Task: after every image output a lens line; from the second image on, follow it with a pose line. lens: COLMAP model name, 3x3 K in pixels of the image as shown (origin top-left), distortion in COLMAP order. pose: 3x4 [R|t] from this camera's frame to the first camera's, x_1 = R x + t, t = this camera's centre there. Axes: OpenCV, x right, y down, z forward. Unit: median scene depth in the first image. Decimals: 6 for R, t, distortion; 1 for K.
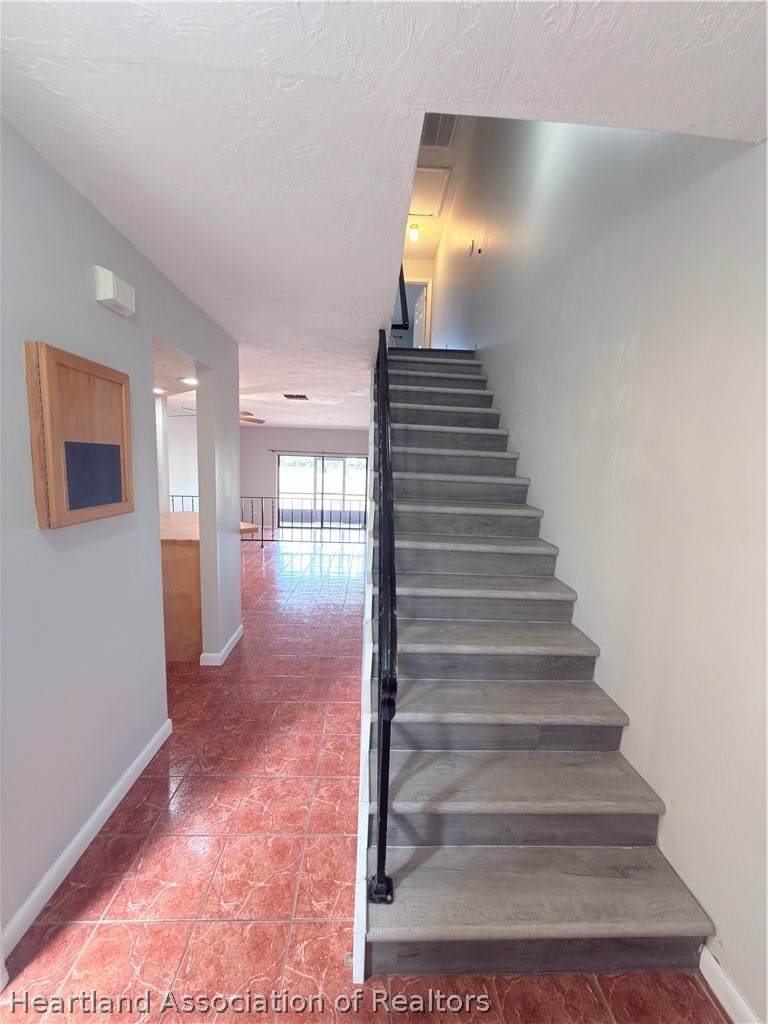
lens RADIAL K [[405.7, 0, 384.5], [0, 405.7, 513.6], [0, 0, 1]] dist [0.000256, -0.000124]
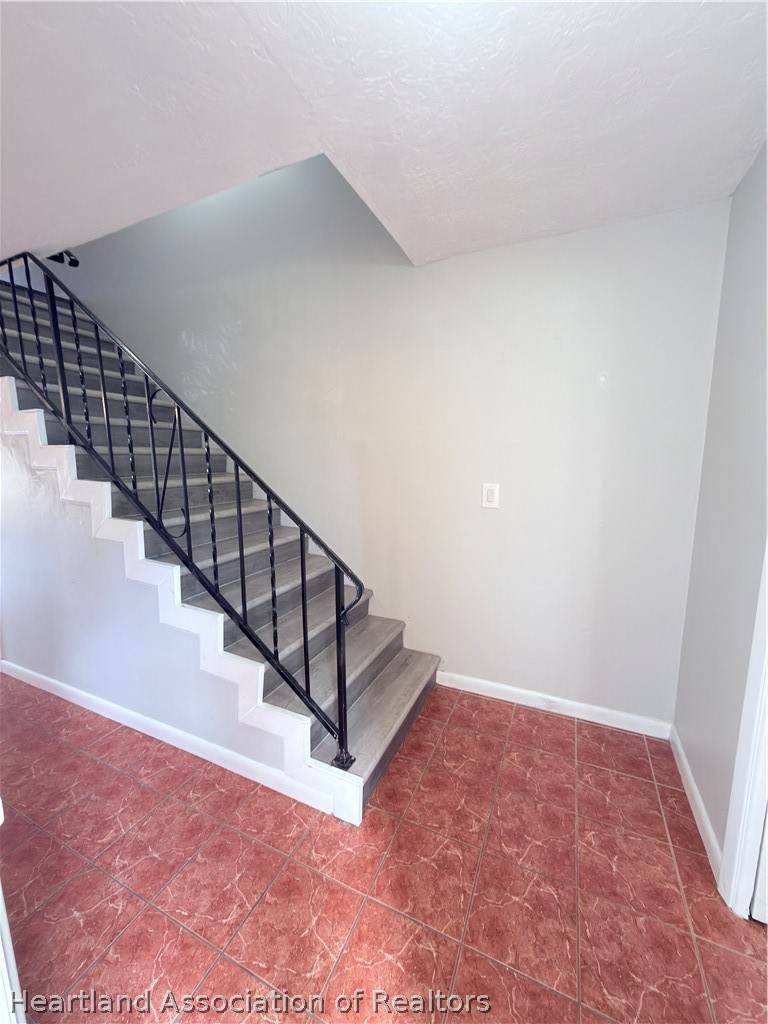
lens RADIAL K [[405.7, 0, 384.5], [0, 405.7, 513.8], [0, 0, 1]] dist [0.000256, -0.000124]
pose [[0.448104, -0.166660, 0.878309, -0.760617], [0.125272, 0.984482, 0.122894, 0.009670], [-0.885161, 0.054958, 0.462028, 0.196732]]
